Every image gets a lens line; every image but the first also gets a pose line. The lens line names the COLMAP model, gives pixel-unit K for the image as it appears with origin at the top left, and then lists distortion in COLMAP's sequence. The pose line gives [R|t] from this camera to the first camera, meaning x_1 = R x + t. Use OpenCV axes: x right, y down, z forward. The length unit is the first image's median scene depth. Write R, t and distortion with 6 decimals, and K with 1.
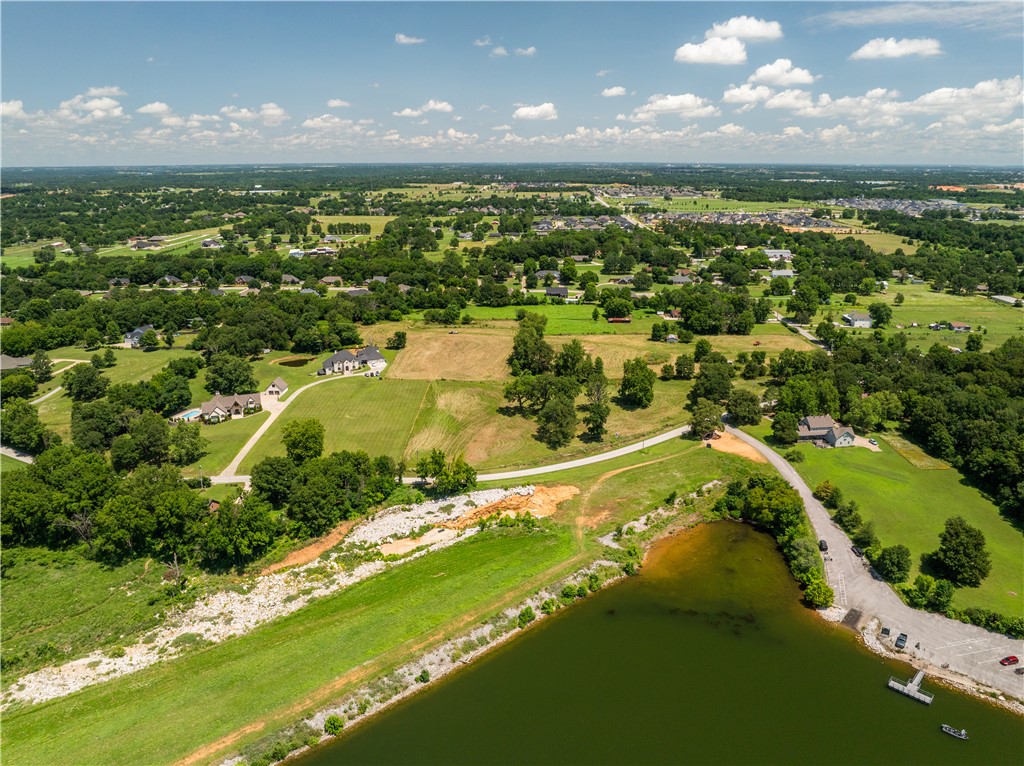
lens RADIAL K [[720.5, 0, 508.8], [0, 720.5, 391.4], [0, 0, 1]] dist [-0.049834, 0.018915]
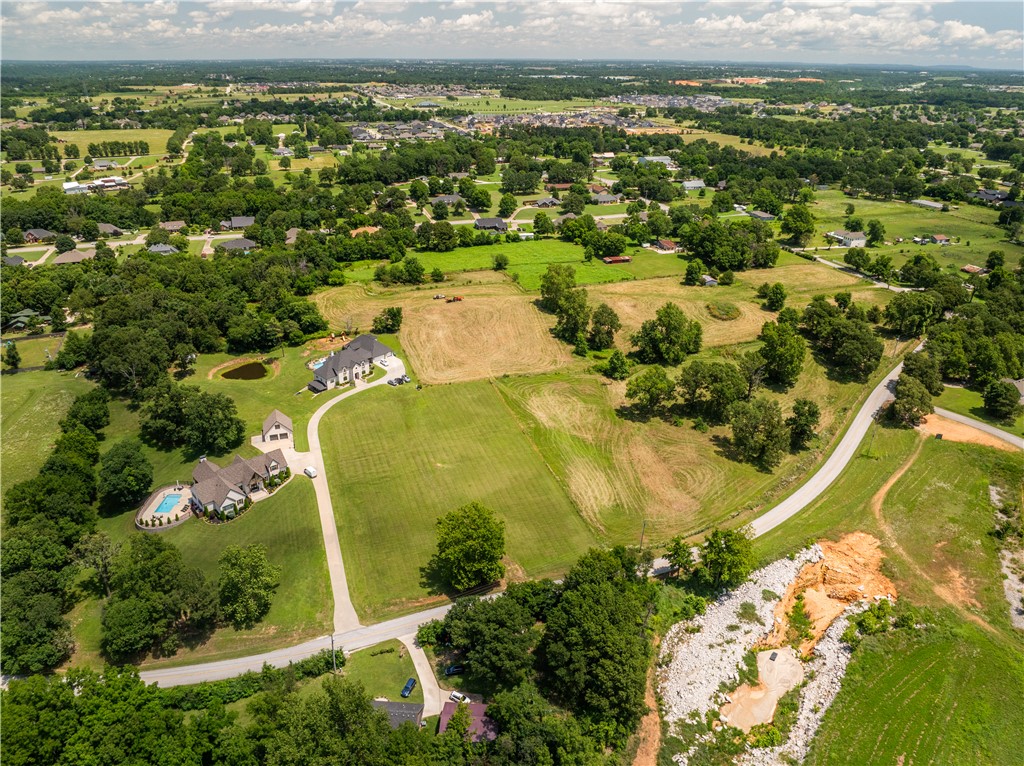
lens RADIAL K [[722.4, 0, 507.7], [0, 722.4, 386.2], [0, 0, 1]] dist [-0.044533, 0.005211]
pose [[0.936336, -0.140423, 0.321801, -0.251466], [0.100643, 0.985422, 0.137168, -0.081898], [-0.336371, -0.096048, 0.936819, 0.253418]]
